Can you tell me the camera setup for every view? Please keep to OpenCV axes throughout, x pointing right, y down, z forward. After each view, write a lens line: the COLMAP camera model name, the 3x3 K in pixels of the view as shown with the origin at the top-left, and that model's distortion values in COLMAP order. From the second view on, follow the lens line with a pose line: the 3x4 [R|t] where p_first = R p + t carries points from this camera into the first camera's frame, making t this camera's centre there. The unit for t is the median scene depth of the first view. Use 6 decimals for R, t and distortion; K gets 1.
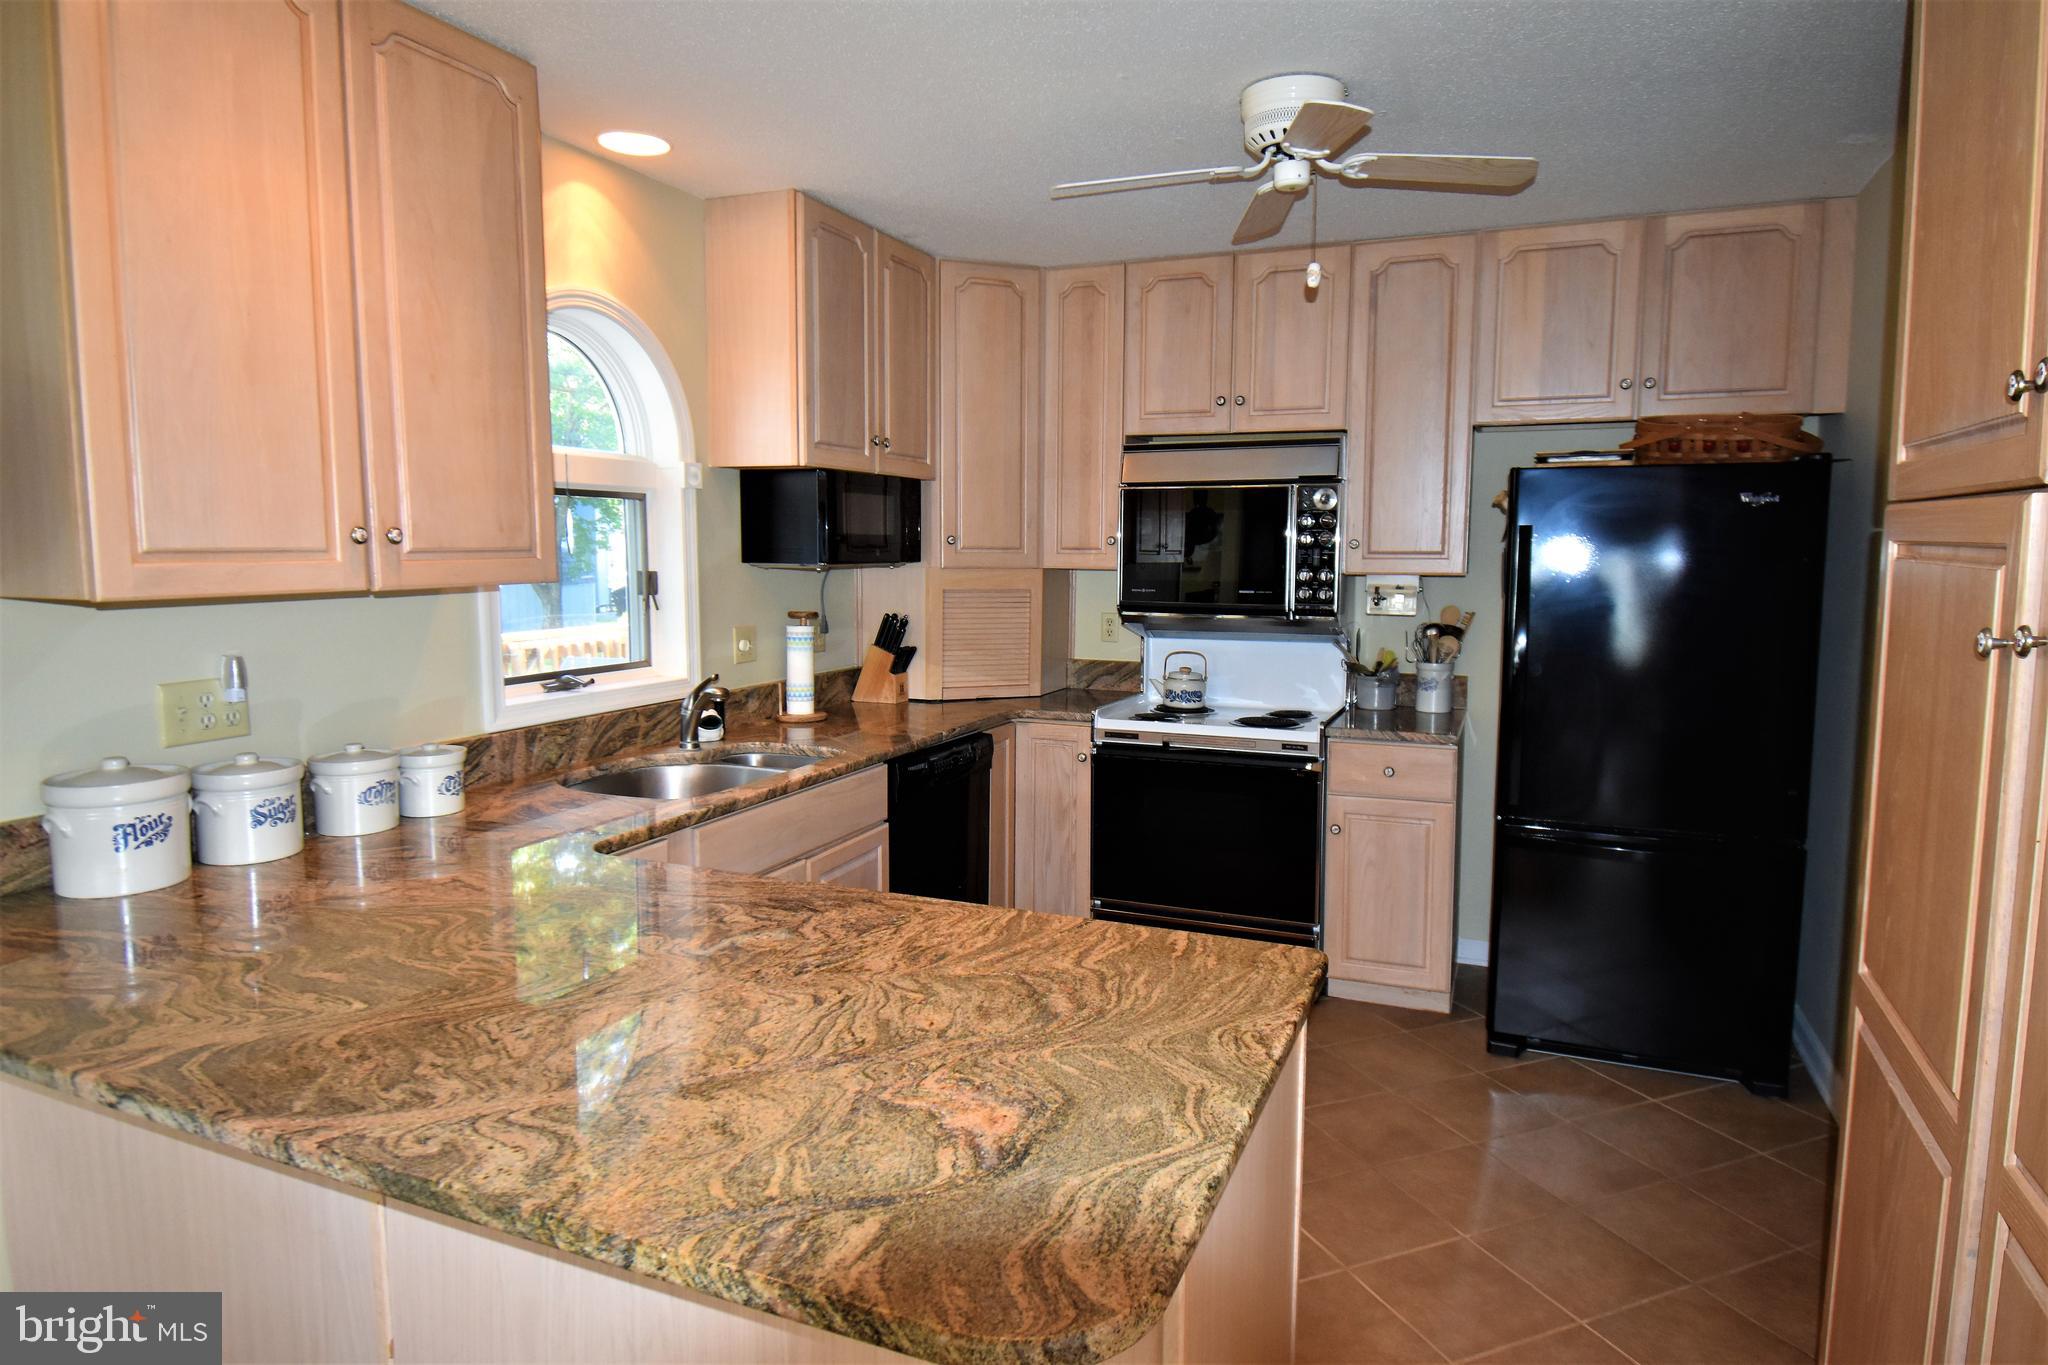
lens RADIAL K [[1190.8, 0, 1017.9], [0, 1190.8, 677.7], [0, 0, 1]] dist [-0.008778, -0.004951]
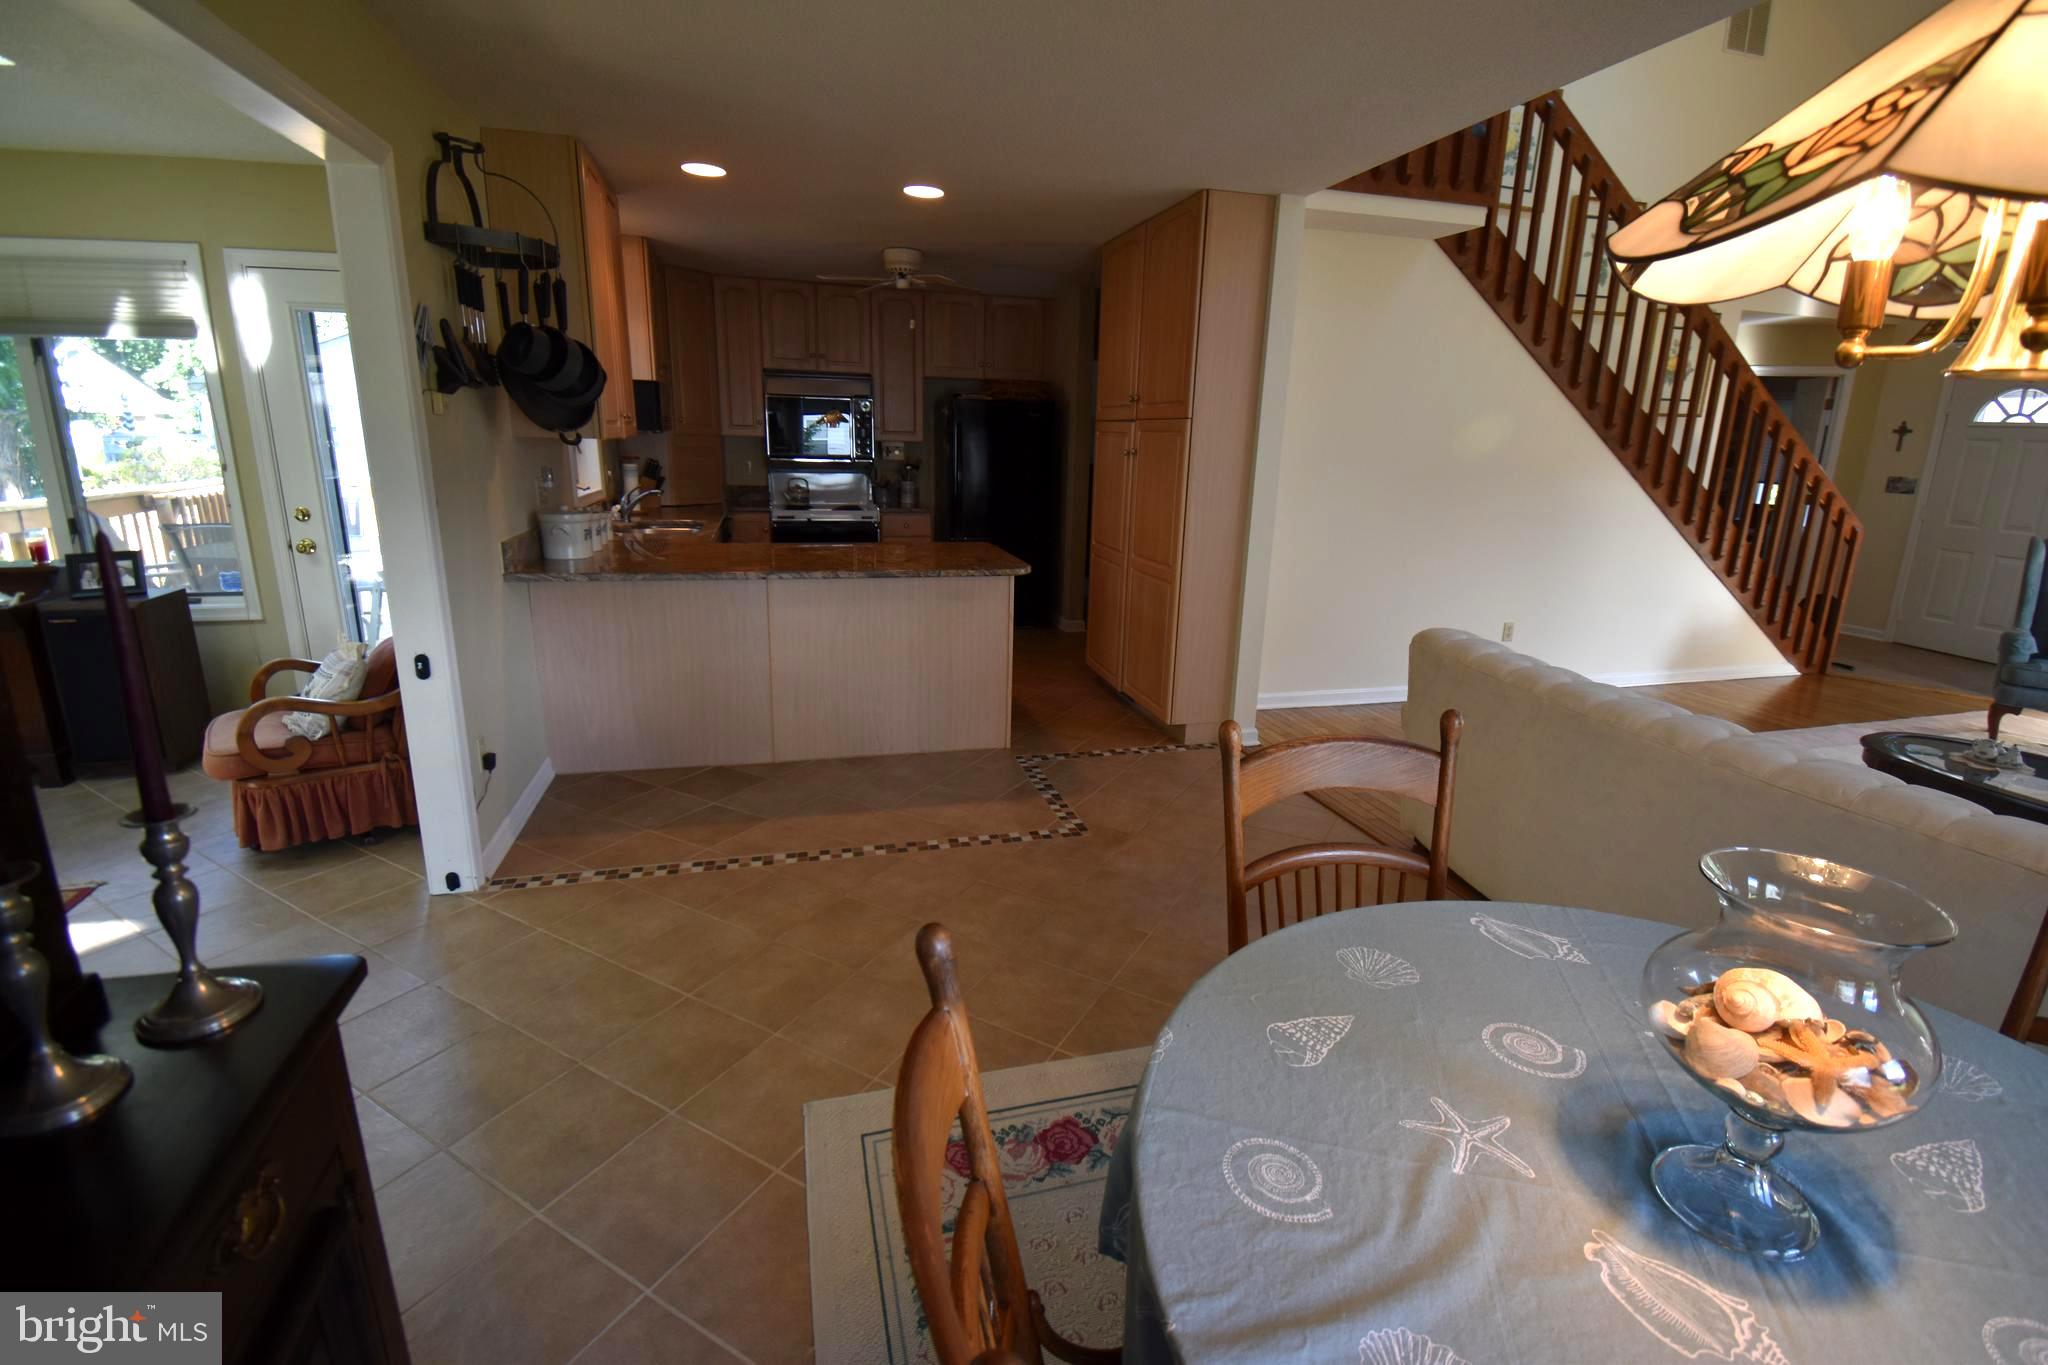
lens RADIAL K [[906.6, 0, 1023.1], [0, 906.6, 669.1], [0, 0, 1]] dist [0.017513, -0.025729]
pose [[0.786704, -0.136348, 0.602085, -1.250441], [0.044262, 0.985252, 0.165286, 0.139862], [-0.615742, -0.103382, 0.781137, -1.172952]]
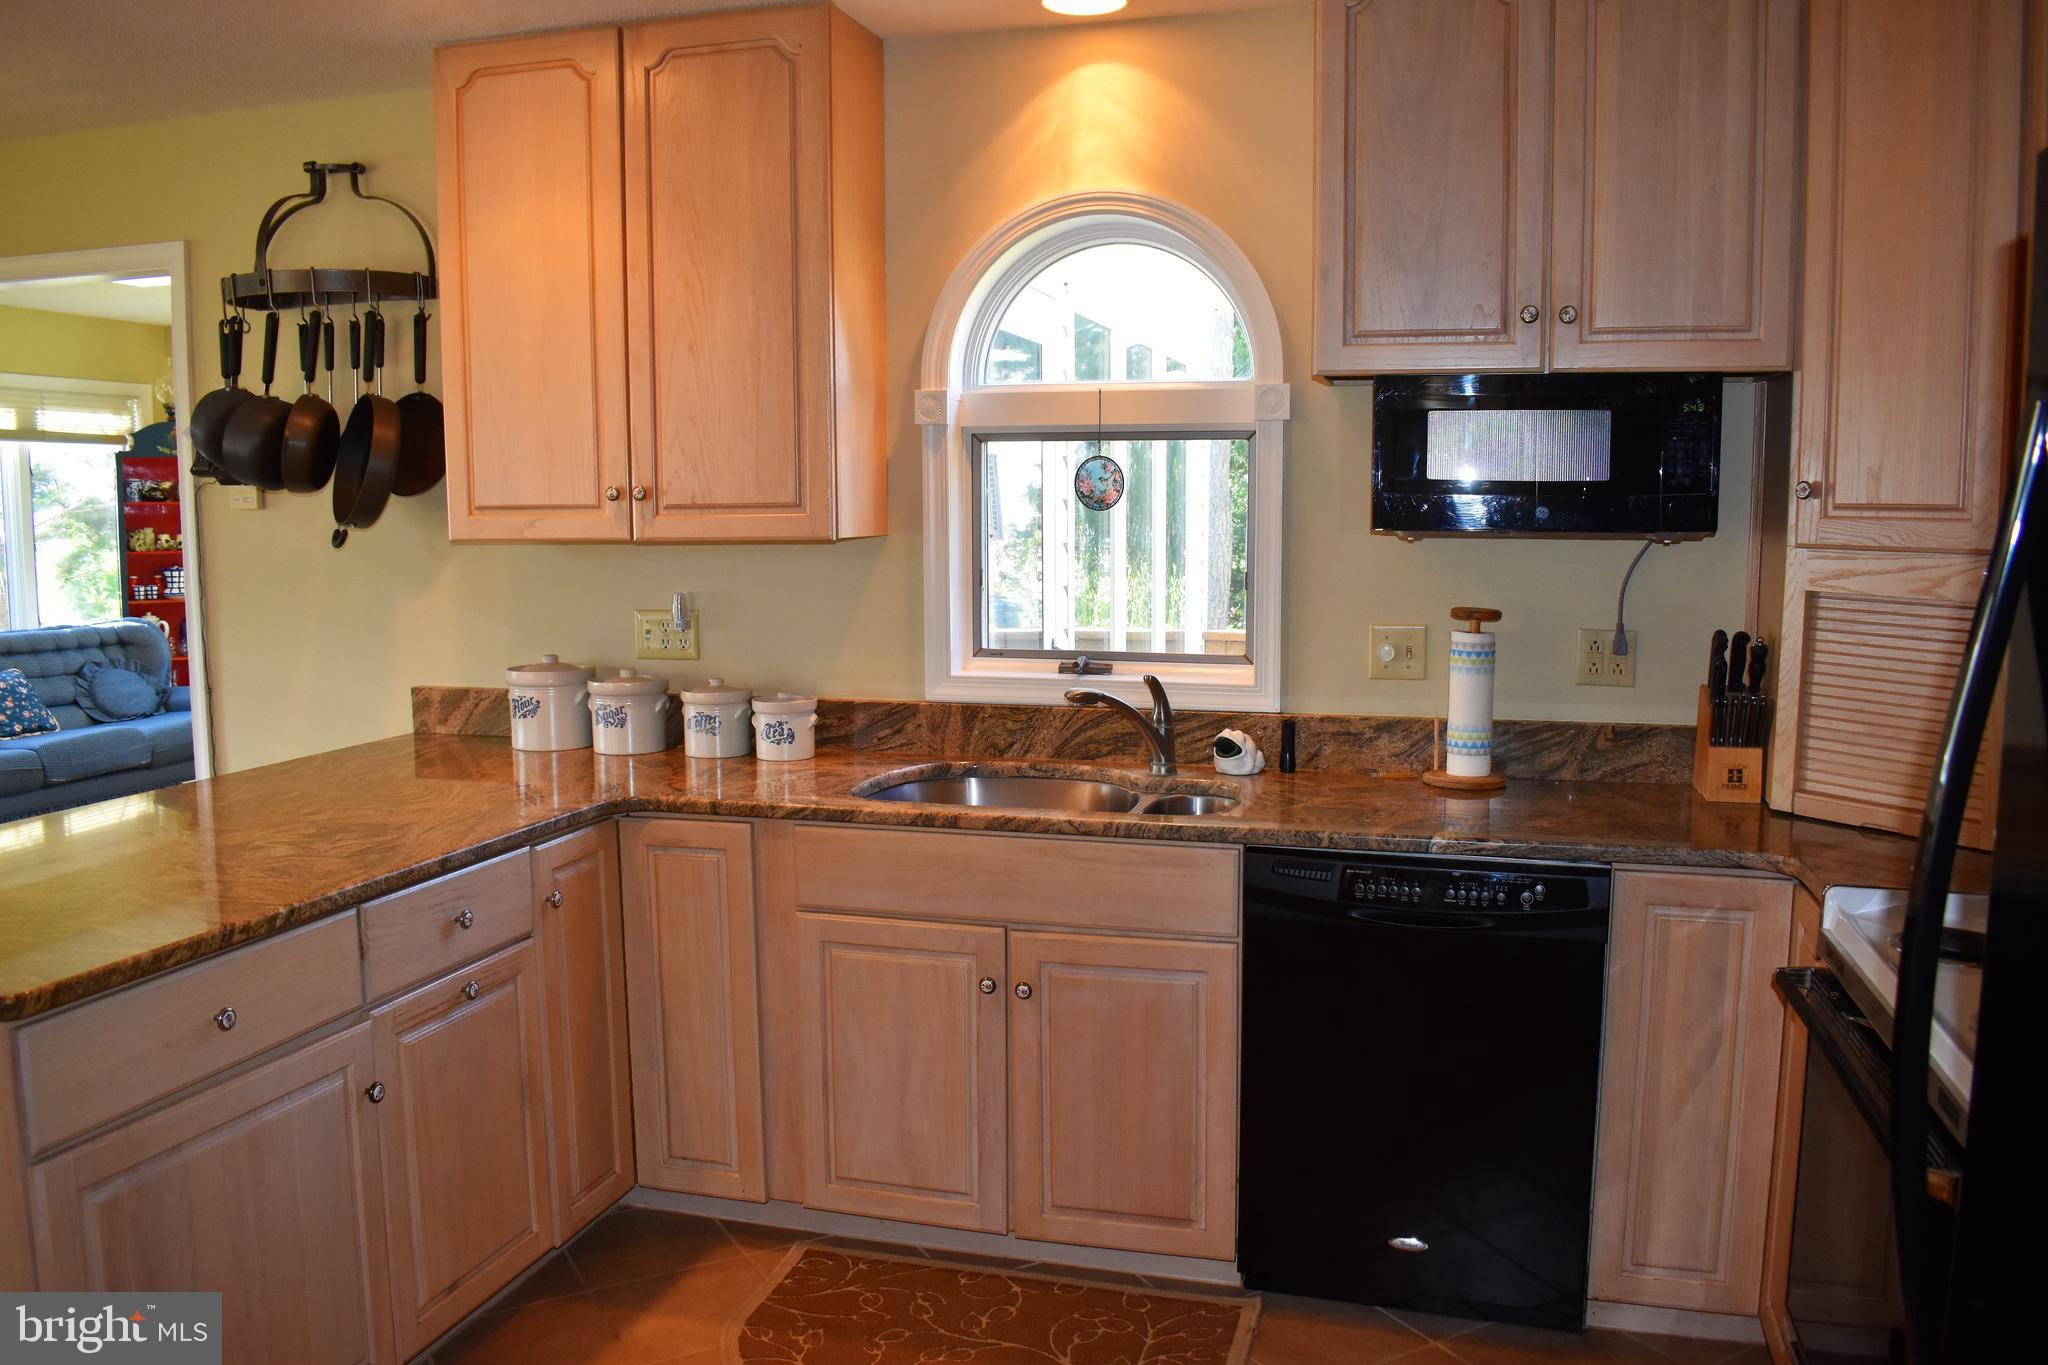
lens RADIAL K [[1604.2, 0, 1024.0], [0, 1604.2, 682.5], [0, 0, 1]] dist [-0.087149, 0.002341]
pose [[0.121833, 0.109844, -0.986454, 1.201798], [-0.107913, 0.989432, 0.096848, -0.145975], [0.986667, 0.094652, 0.132399, 1.350770]]
